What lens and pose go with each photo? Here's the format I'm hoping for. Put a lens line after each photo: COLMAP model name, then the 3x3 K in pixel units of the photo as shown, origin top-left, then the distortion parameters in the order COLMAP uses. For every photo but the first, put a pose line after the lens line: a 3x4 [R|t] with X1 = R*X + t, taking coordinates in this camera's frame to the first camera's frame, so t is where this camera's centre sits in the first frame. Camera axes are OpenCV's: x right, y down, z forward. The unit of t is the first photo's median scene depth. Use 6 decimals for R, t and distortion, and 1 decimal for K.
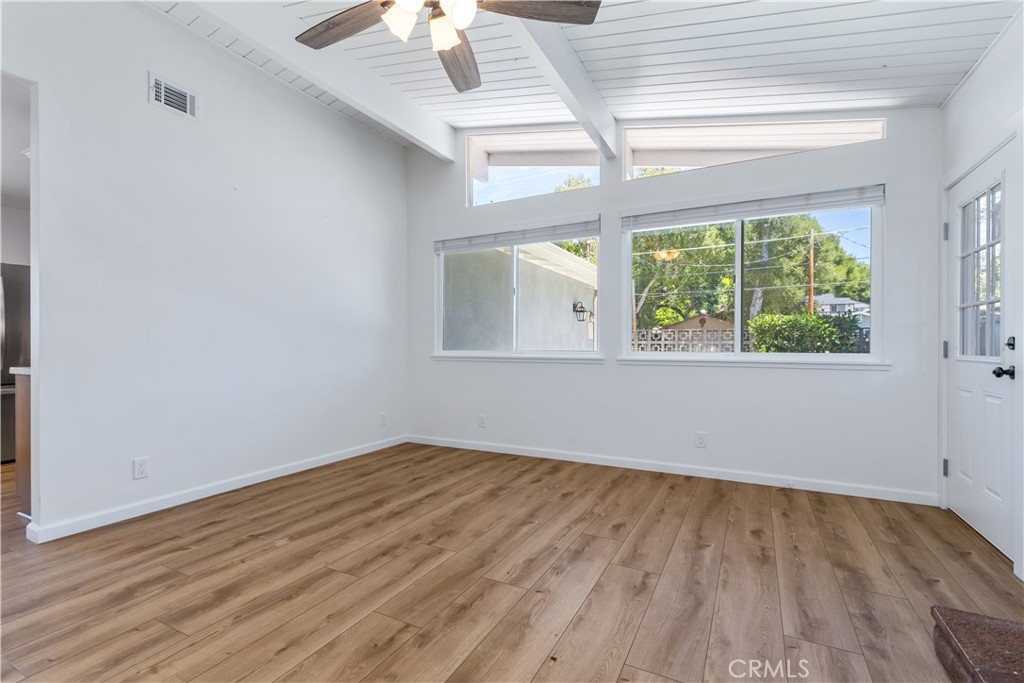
lens RADIAL K [[456.9, 0, 507.3], [0, 456.9, 350.2], [0, 0, 1]] dist [0.005113, -0.002770]
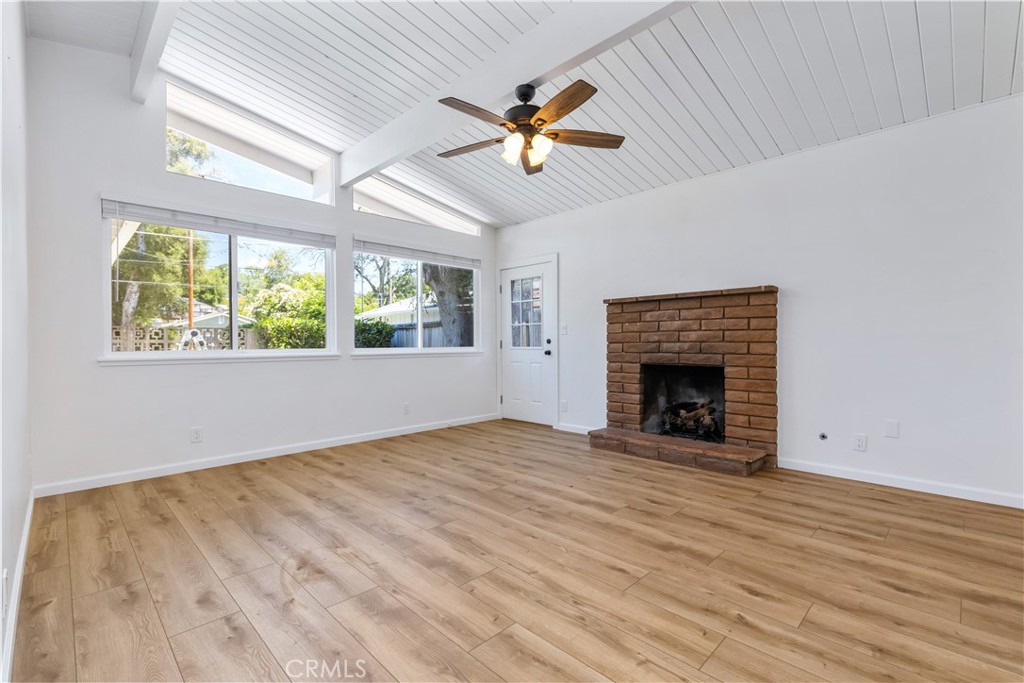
lens RADIAL K [[456.9, 0, 502.2], [0, 456.9, 340.8], [0, 0, 1]] dist [0.005113, -0.002770]
pose [[0.318081, 0.001139, 0.948063, -0.870793], [0.016369, 0.999844, -0.006693, -0.002516], [-0.947922, 0.017647, 0.318012, 0.257851]]
